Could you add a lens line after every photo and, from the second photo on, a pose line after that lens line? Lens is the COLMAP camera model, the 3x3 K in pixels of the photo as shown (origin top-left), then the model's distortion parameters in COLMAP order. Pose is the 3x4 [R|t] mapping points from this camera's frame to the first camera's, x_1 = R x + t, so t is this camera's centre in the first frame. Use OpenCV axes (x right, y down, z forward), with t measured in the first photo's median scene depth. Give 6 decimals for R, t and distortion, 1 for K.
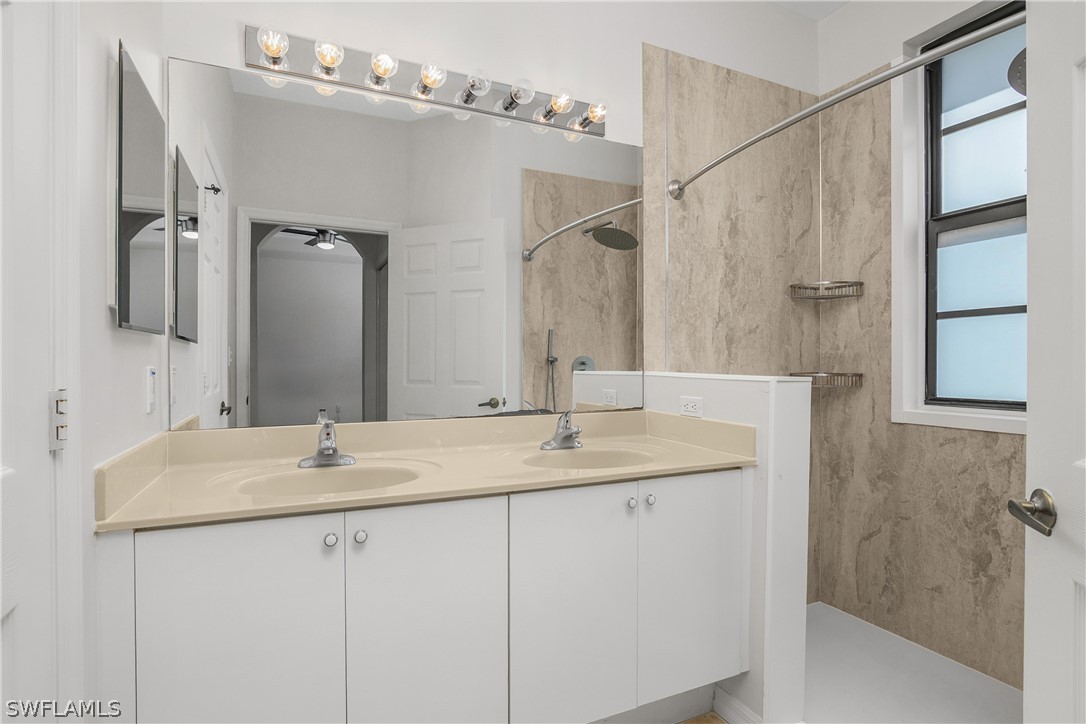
lens RADIAL K [[532.3, 0, 535.7], [0, 532.3, 367.4], [0, 0, 1]] dist [-0.021014, 0.000659]
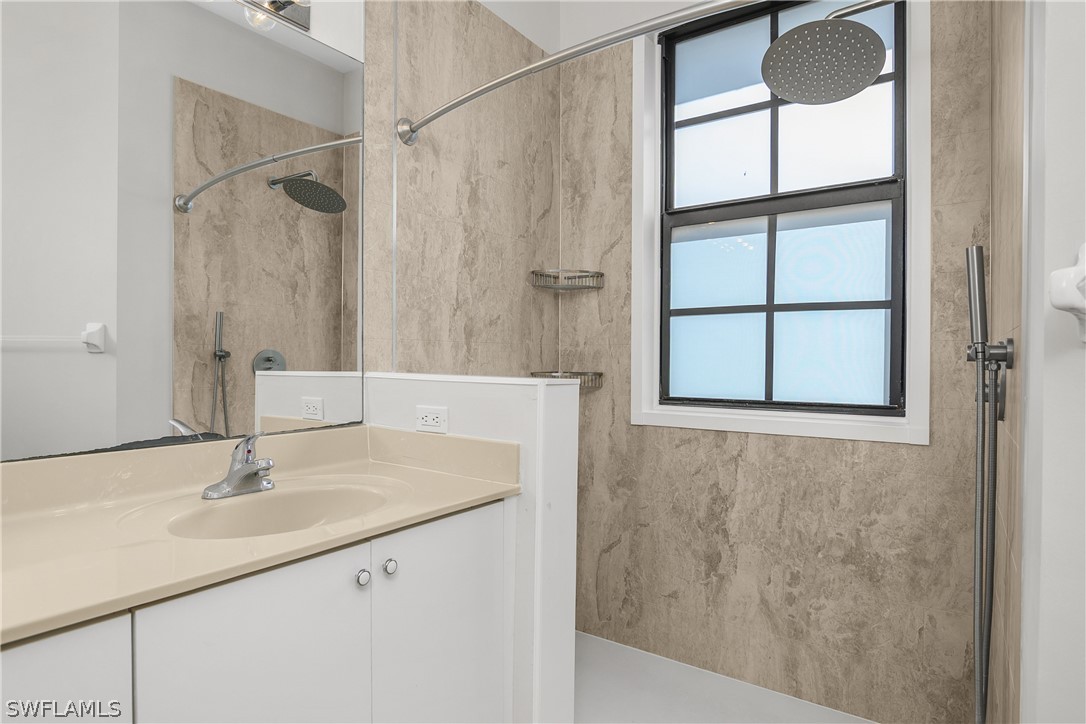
lens RADIAL K [[600.6, 0, 542.7], [0, 600.6, 368.5], [0, 0, 1]] dist [-0.024521, 0.000669]
pose [[0.865213, -0.002777, 0.501397, 0.003812], [-0.000812, 0.999976, 0.006940, -0.002717], [-0.501404, -0.006412, 0.865189, 0.154623]]
